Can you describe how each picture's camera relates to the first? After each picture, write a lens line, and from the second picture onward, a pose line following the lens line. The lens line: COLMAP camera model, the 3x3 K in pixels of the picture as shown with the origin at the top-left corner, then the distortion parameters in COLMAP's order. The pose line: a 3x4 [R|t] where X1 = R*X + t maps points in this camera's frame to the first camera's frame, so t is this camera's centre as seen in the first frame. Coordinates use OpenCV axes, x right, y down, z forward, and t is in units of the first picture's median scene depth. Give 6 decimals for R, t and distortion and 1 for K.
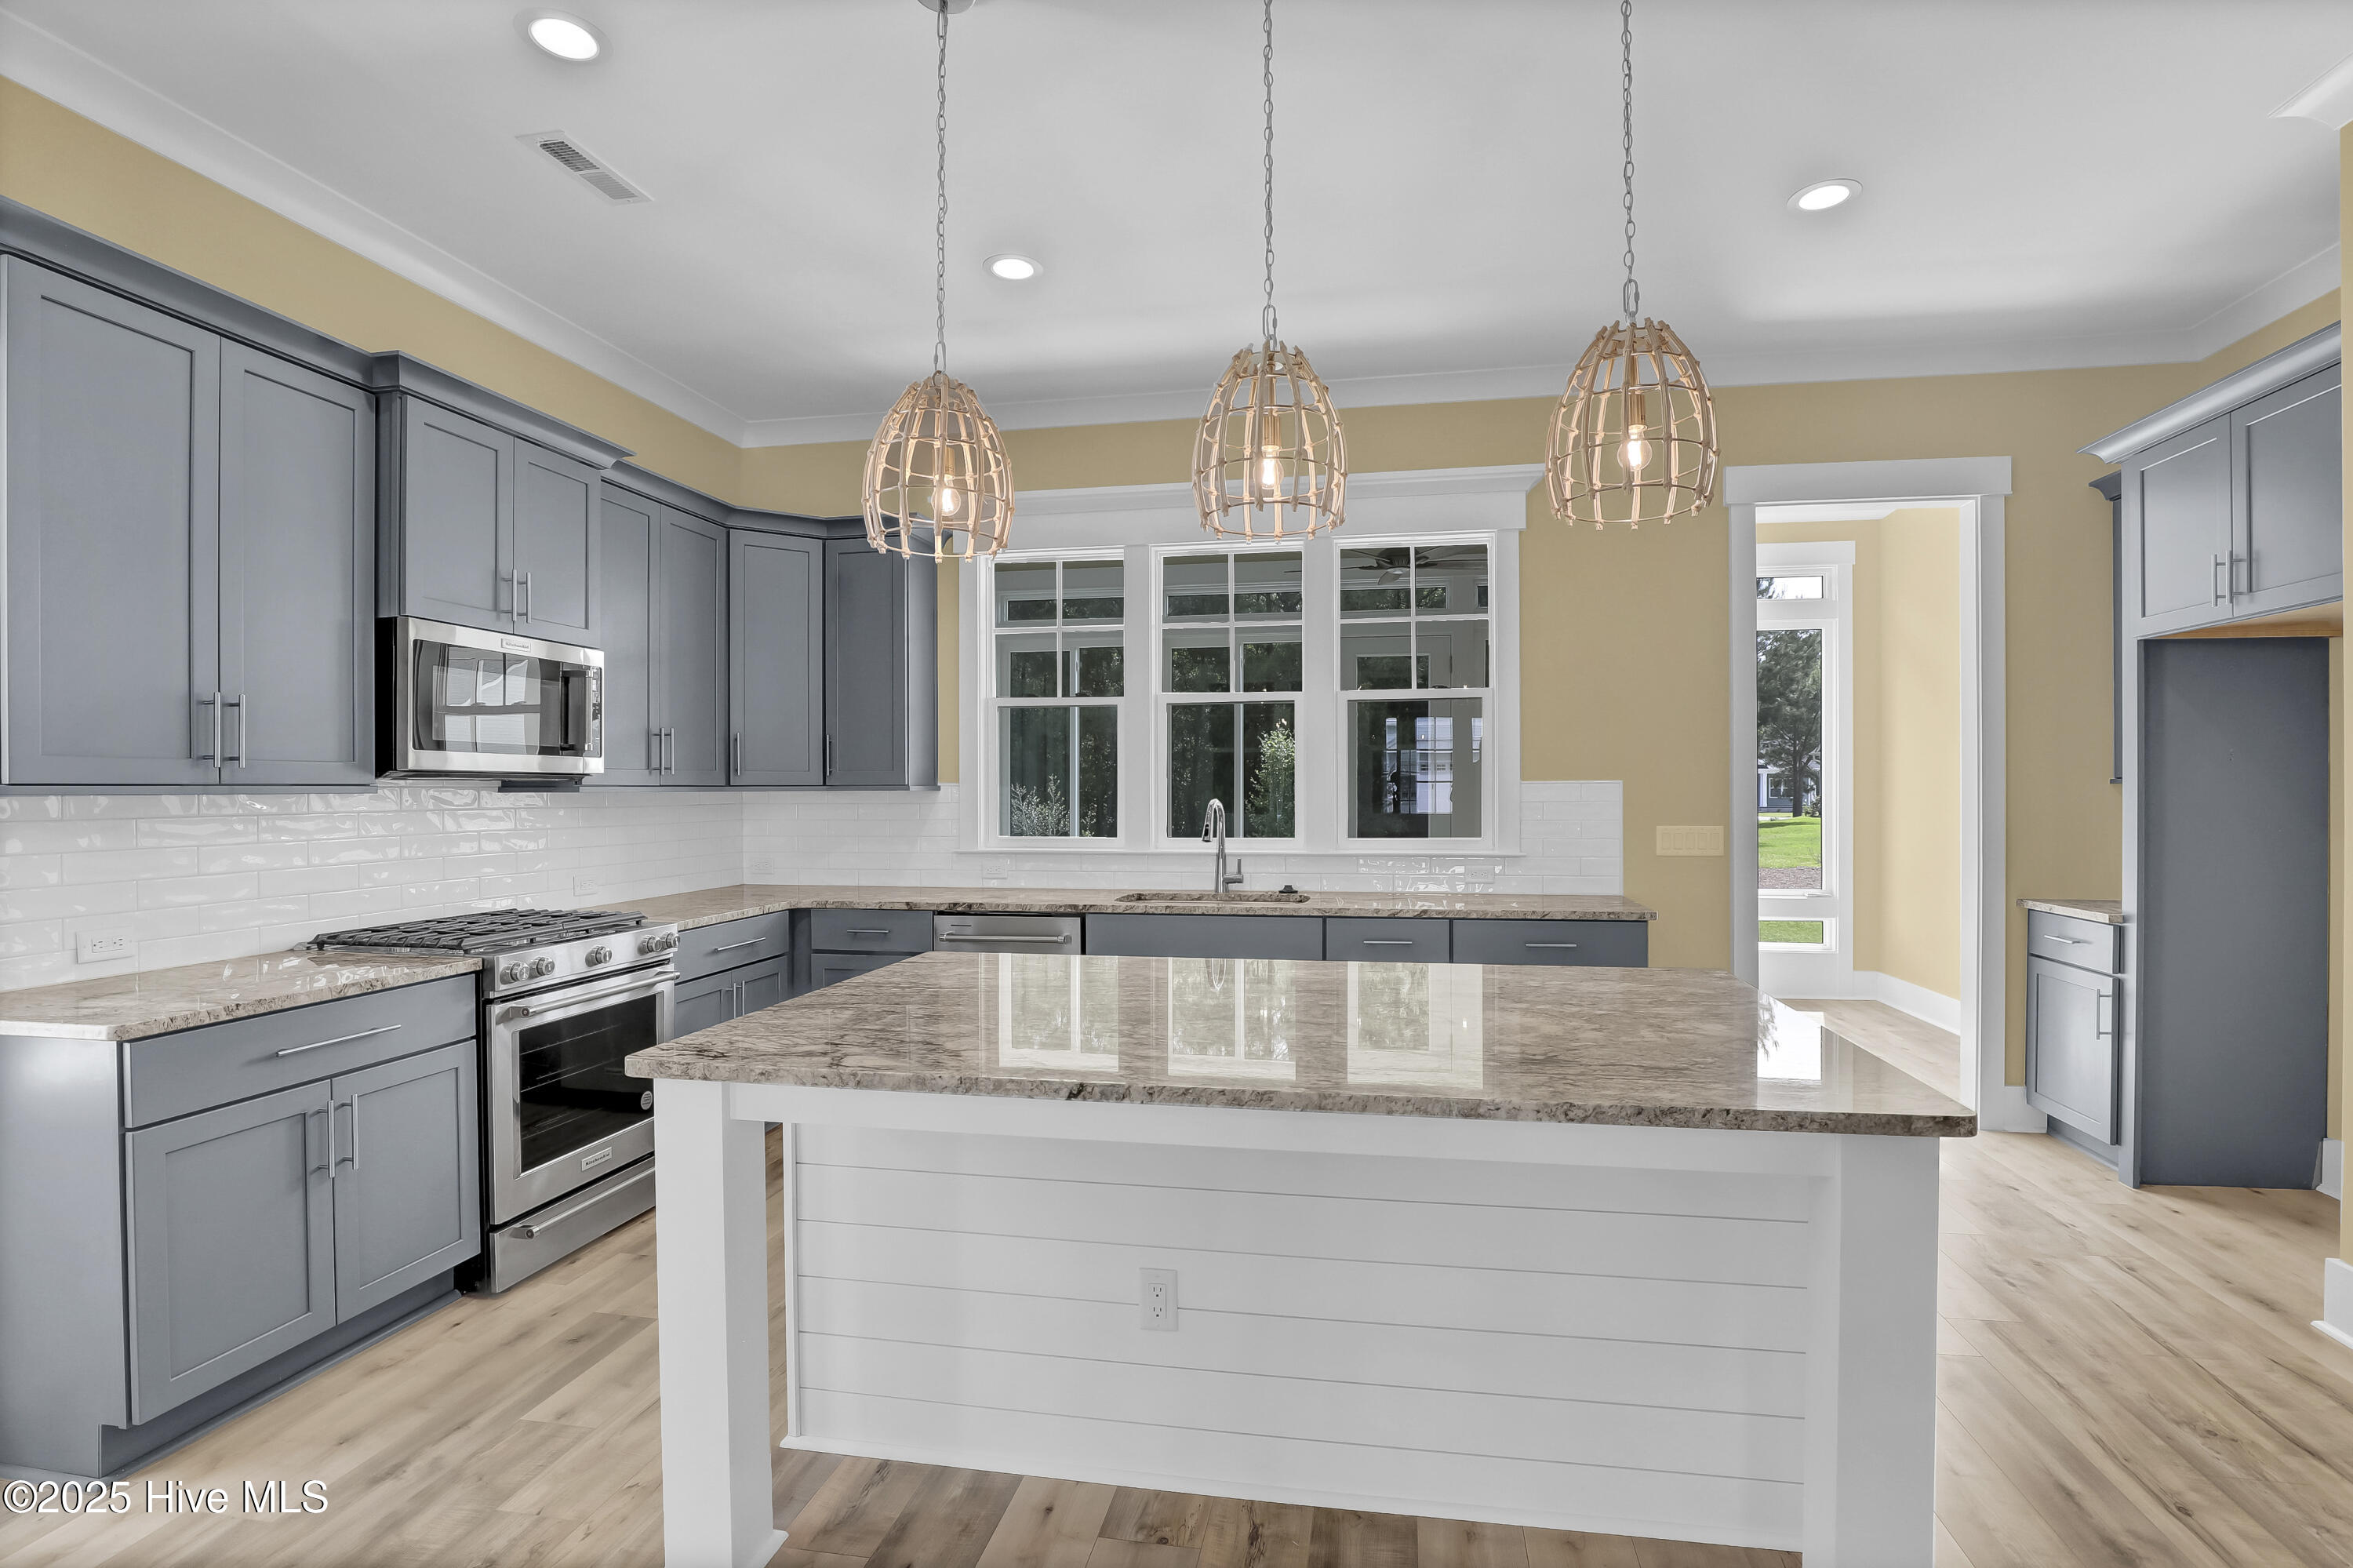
lens RADIAL K [[1114.5, 0, 1189.5], [0, 1114.5, 784.0], [0, 0, 1]] dist [-0.003350, 0.000668]
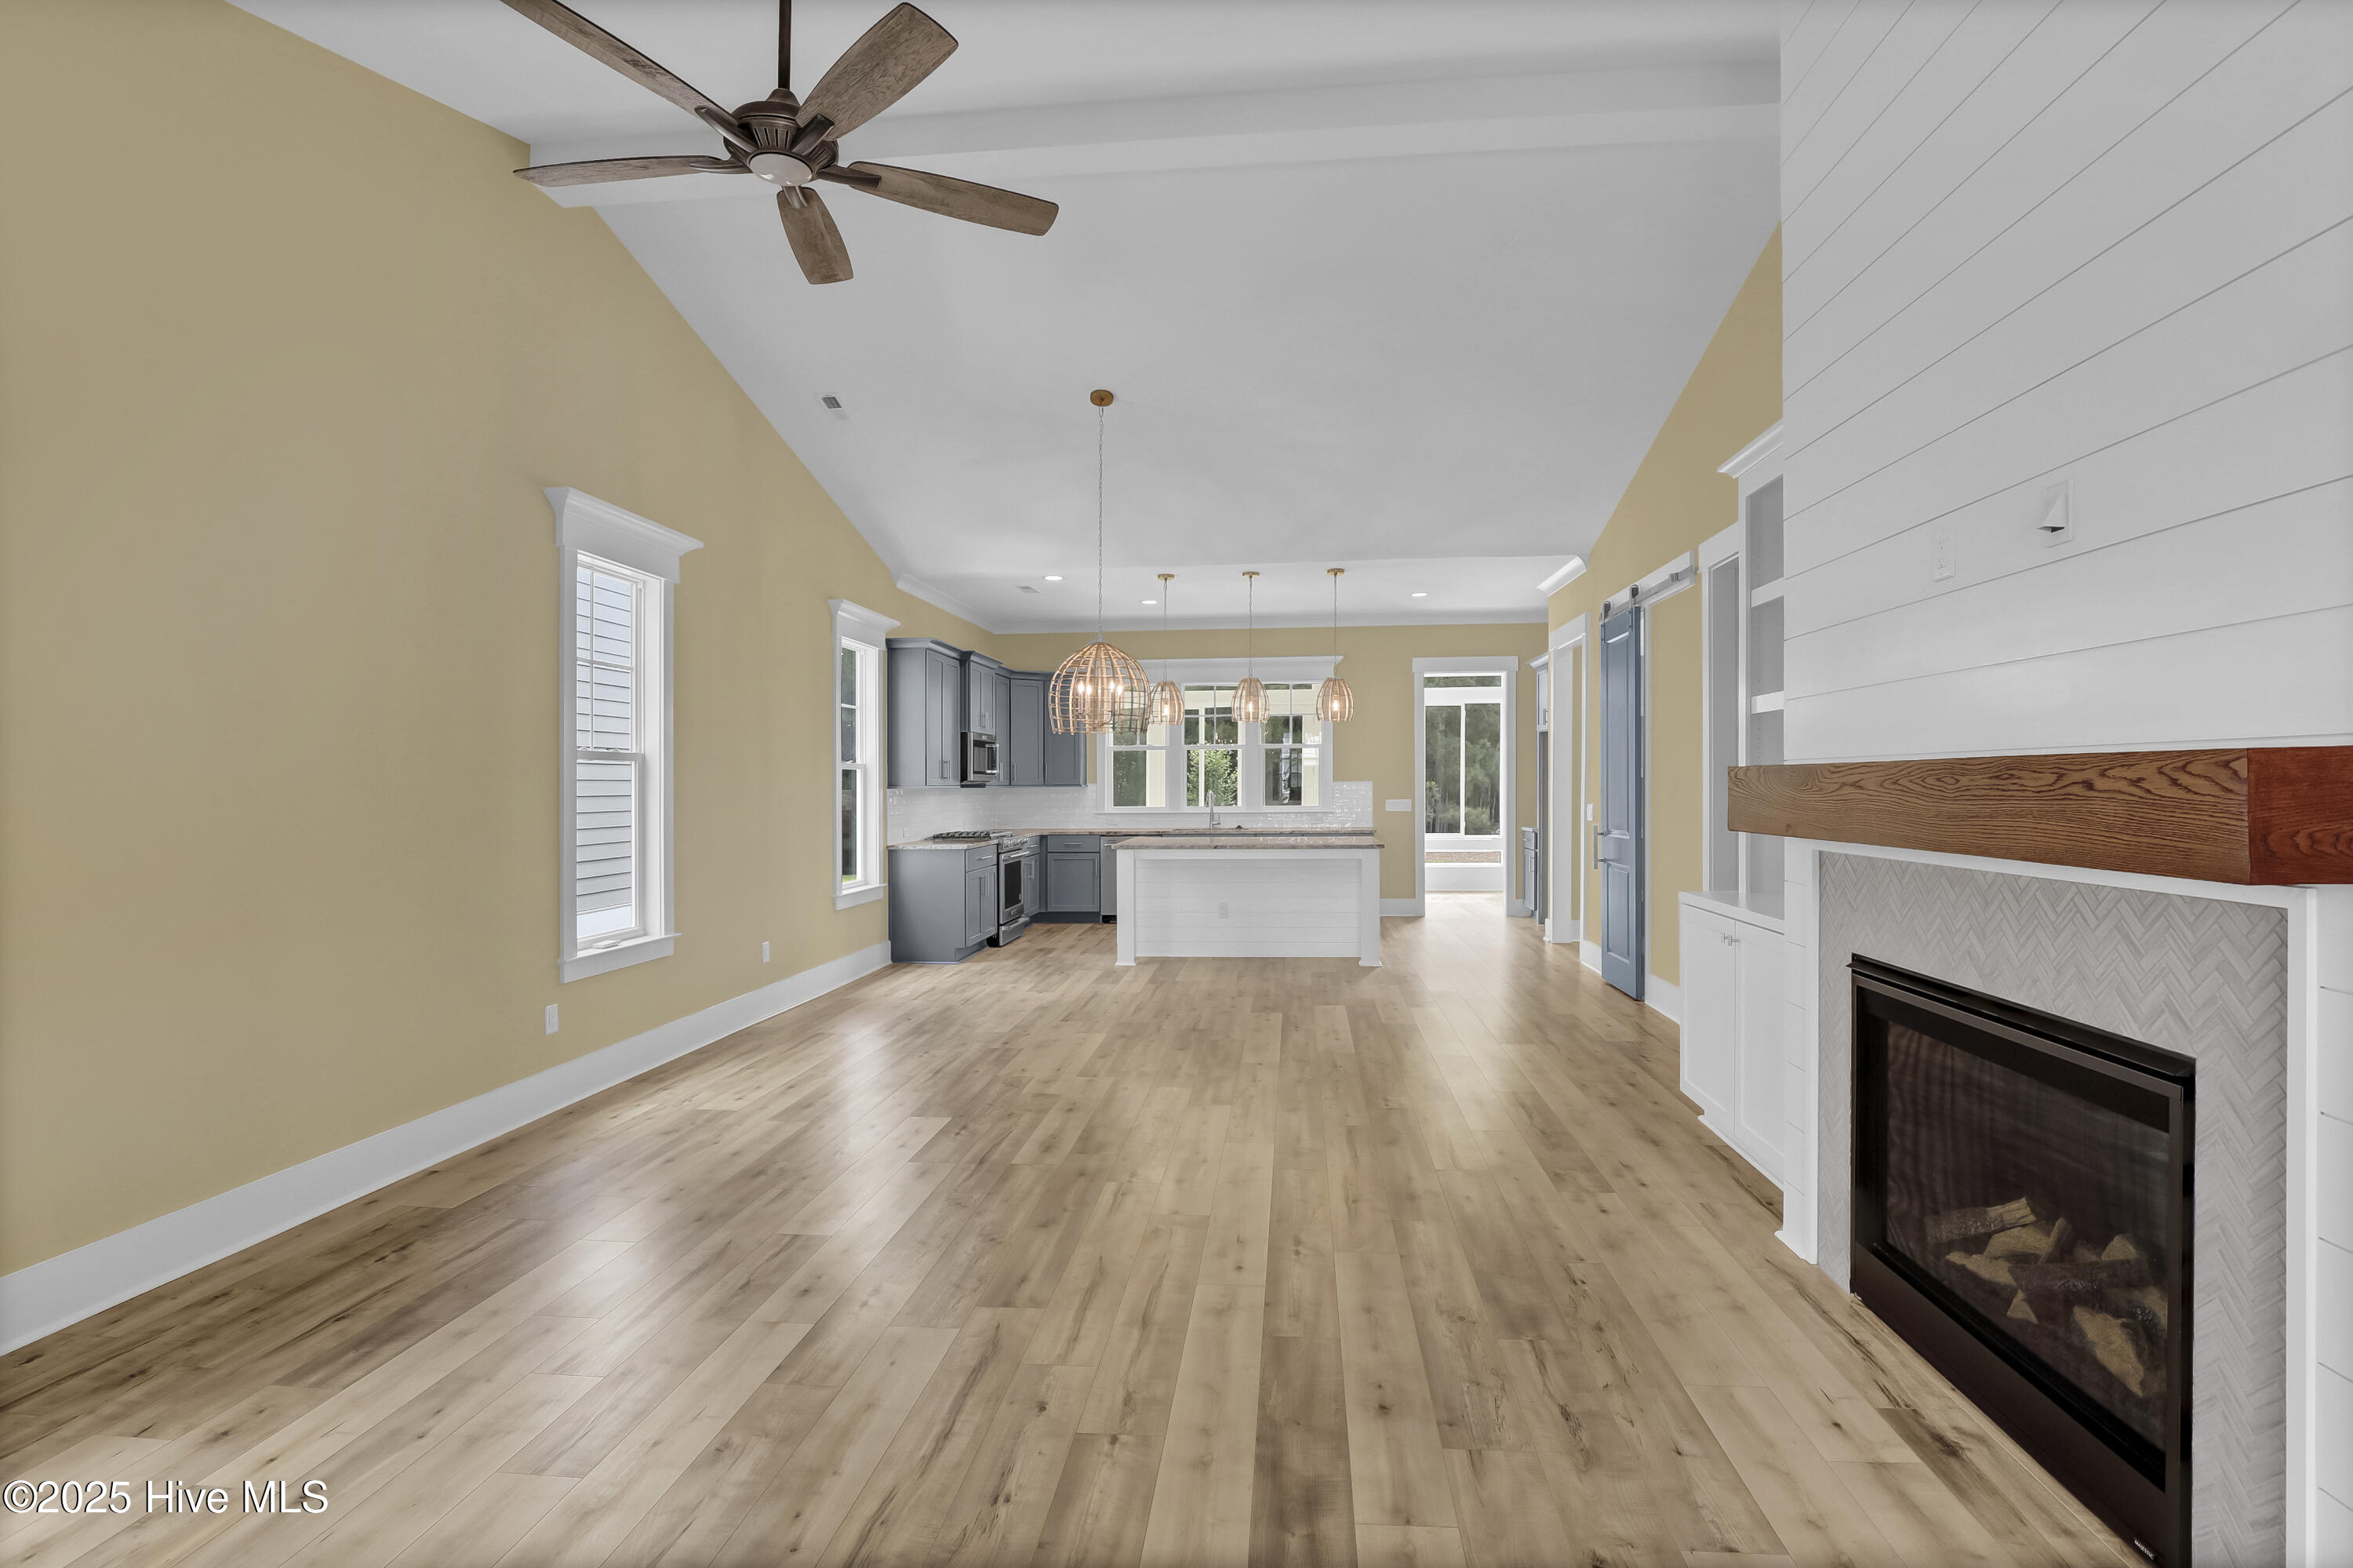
lens RADIAL K [[1114.5, 0, 1159.0], [0, 1114.5, 804.5], [0, 0, 1]] dist [-0.003350, 0.000668]
pose [[0.997781, -0.005443, 0.066352, -0.319975], [0.004062, 0.999773, 0.020920, -0.007505], [-0.066451, -0.020604, 0.997577, -1.825199]]
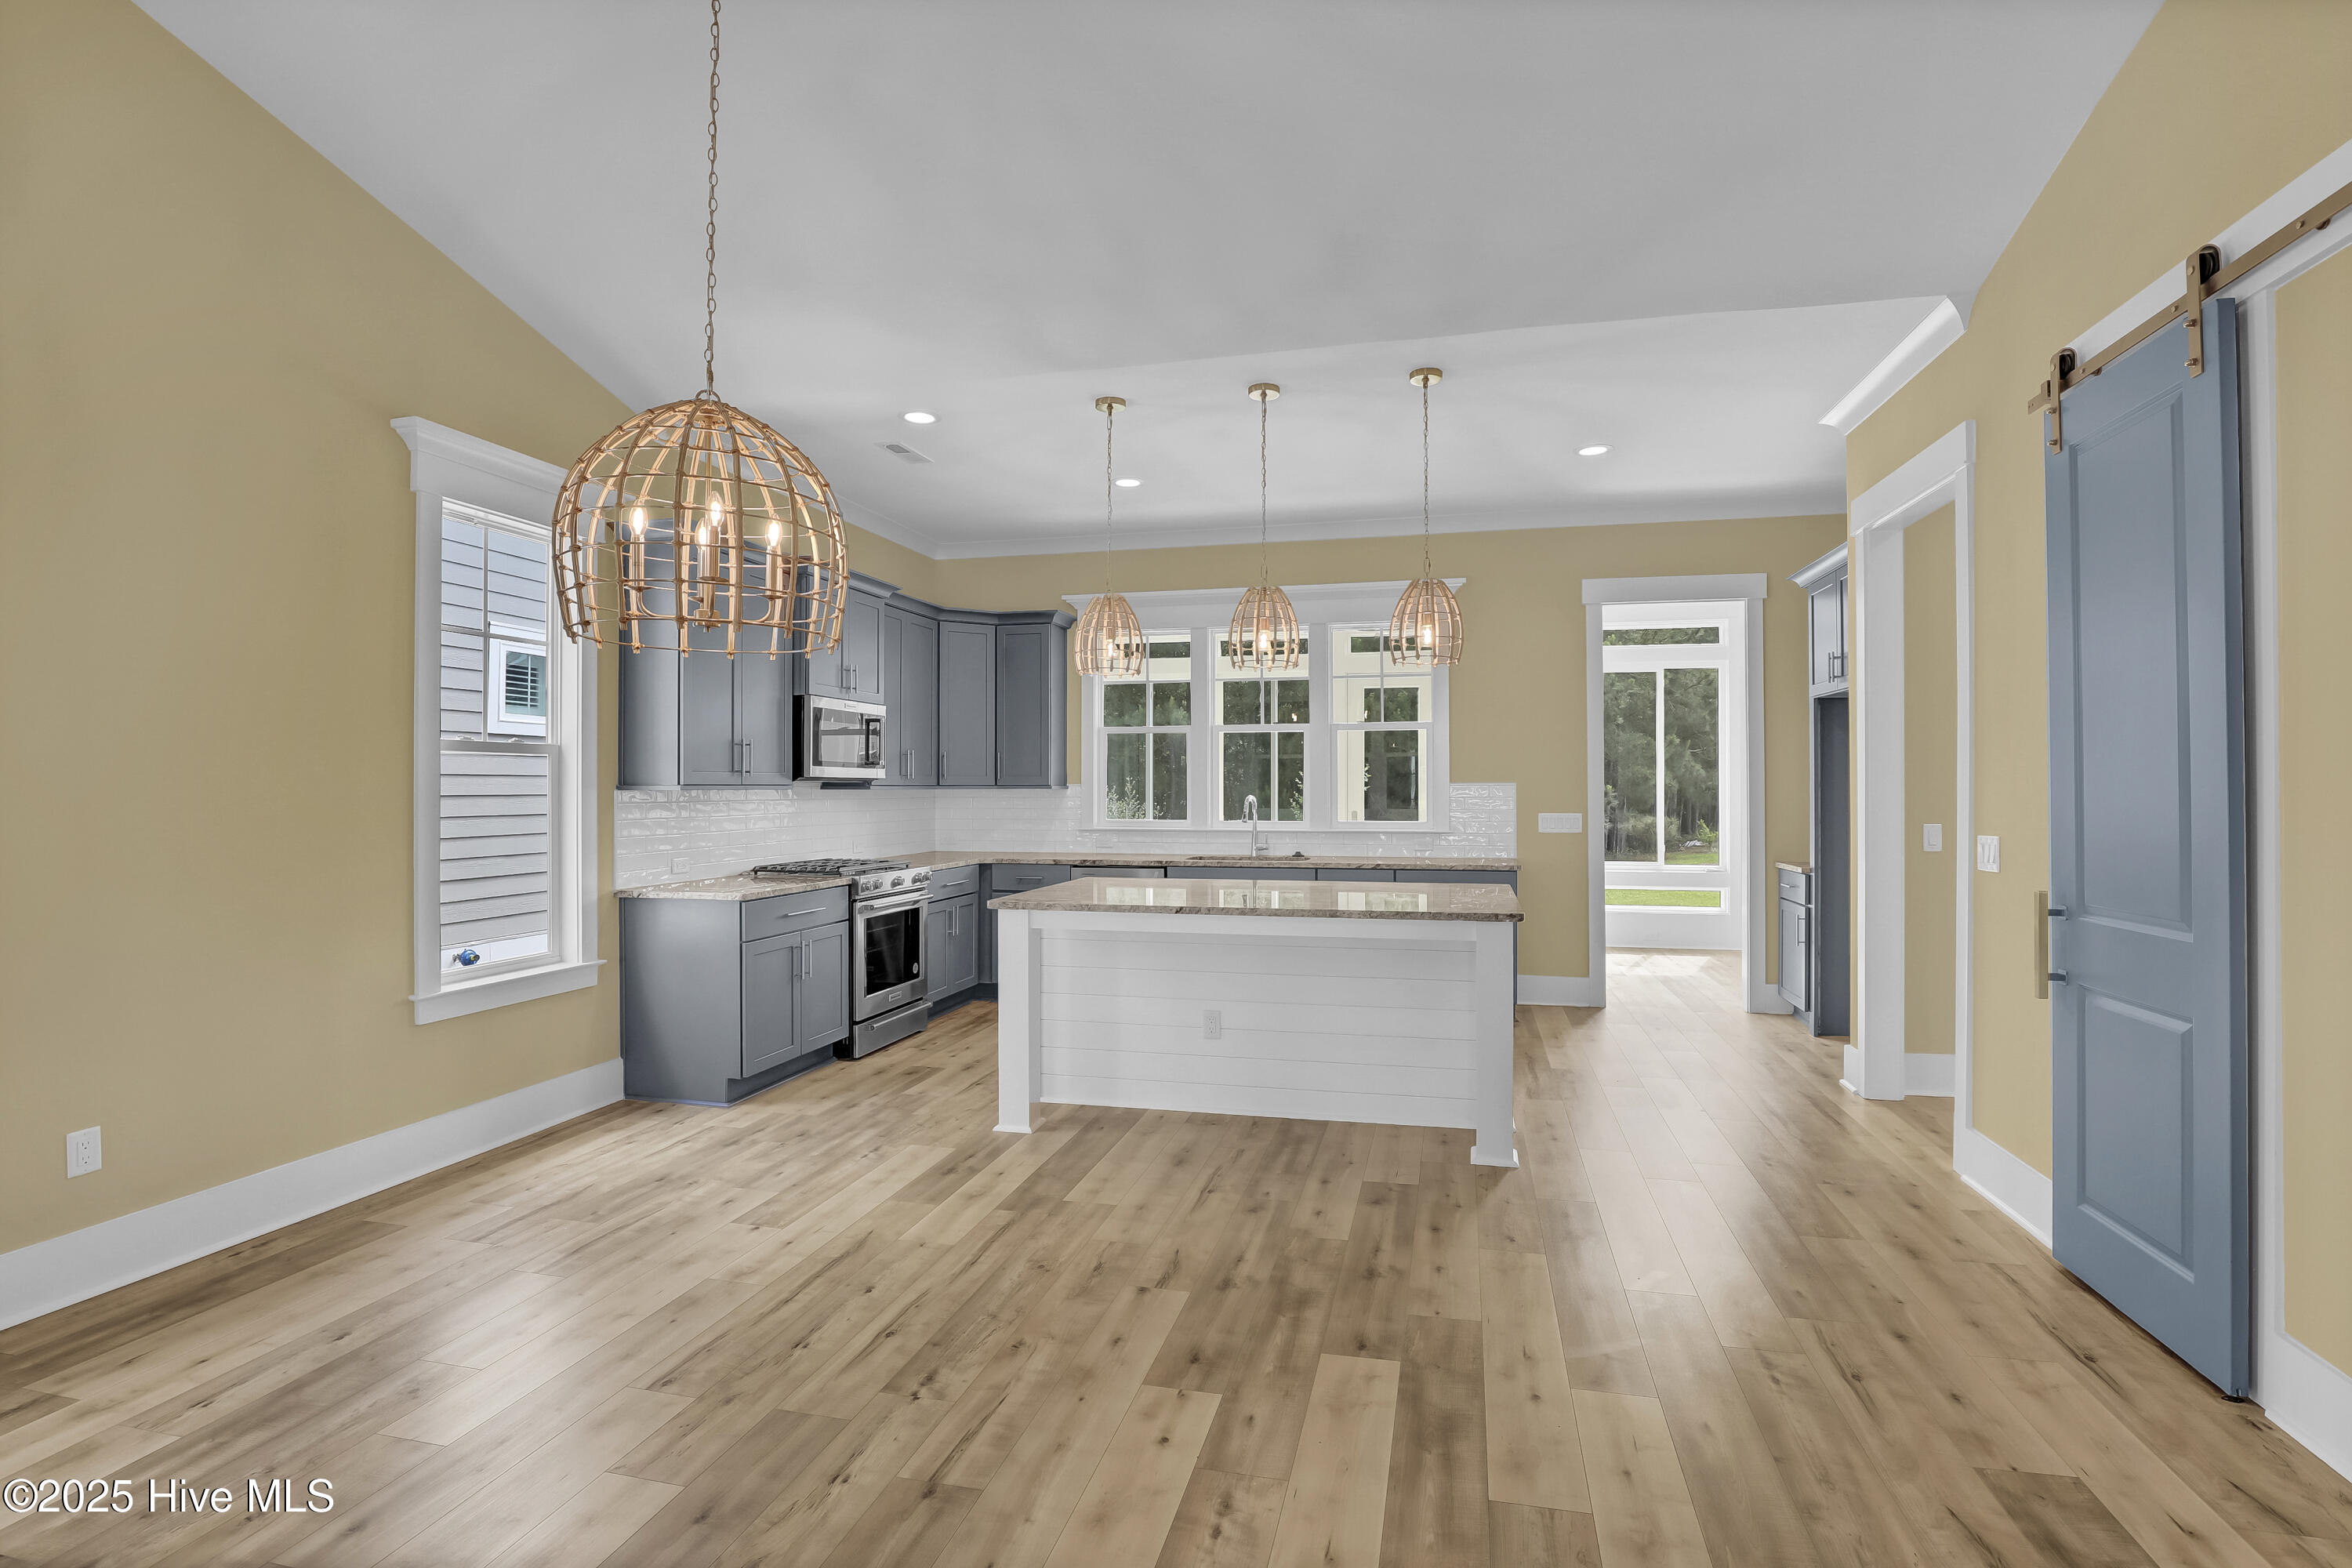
lens RADIAL K [[1114.0, 0, 1179.0], [0, 1114.0, 765.7], [0, 0, 1]] dist [-0.003350, 0.000668]
pose [[0.998146, 0.001369, -0.060852, 0.023597], [-0.002335, 0.999872, -0.015806, -0.002942], [0.060823, 0.015919, 0.998022, -0.691919]]
